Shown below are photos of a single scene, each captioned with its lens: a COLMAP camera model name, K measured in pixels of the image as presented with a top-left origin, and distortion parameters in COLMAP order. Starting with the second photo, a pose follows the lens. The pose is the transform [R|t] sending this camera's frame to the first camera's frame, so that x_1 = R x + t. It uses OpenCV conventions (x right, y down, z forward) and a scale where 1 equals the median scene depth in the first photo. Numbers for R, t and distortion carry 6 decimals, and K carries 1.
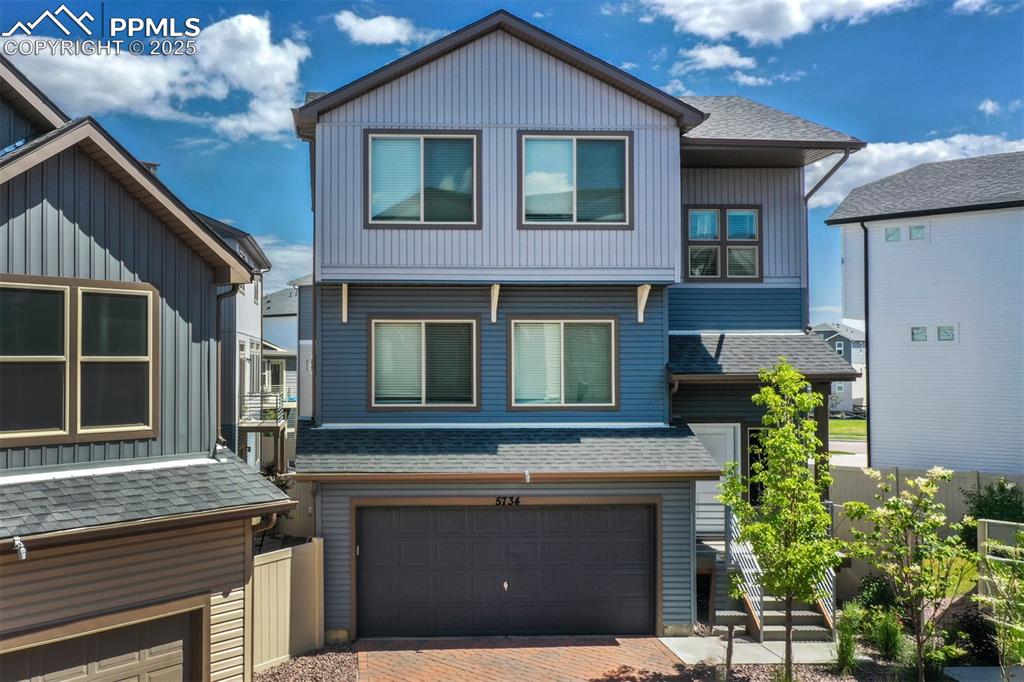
lens RADIAL K [[852.7, 0, 512.8], [0, 852.7, 328.2], [0, 0, 1]] dist [0.002204, 0.000160]
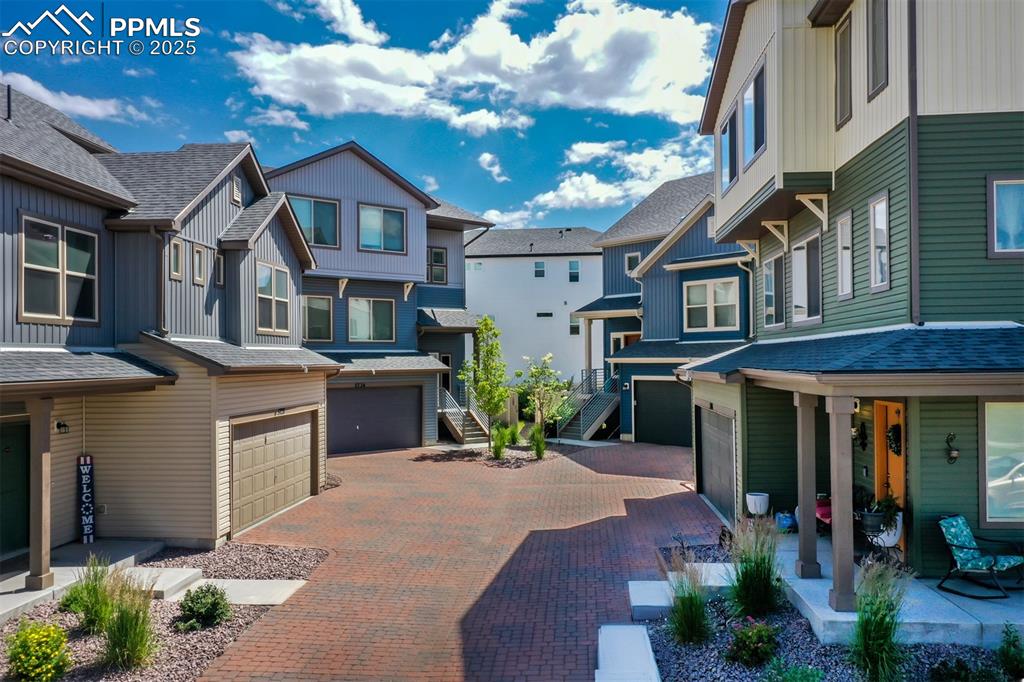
lens RADIAL K [[810.5, 0, 487.3], [0, 810.5, 342.2], [0, 0, 1]] dist [0.004551, 0.000786]
pose [[0.813826, 0.010742, 0.581010, -0.836691], [-0.010314, 0.999939, -0.004041, 0.099363], [-0.581018, -0.002703, 0.813886, -0.710392]]
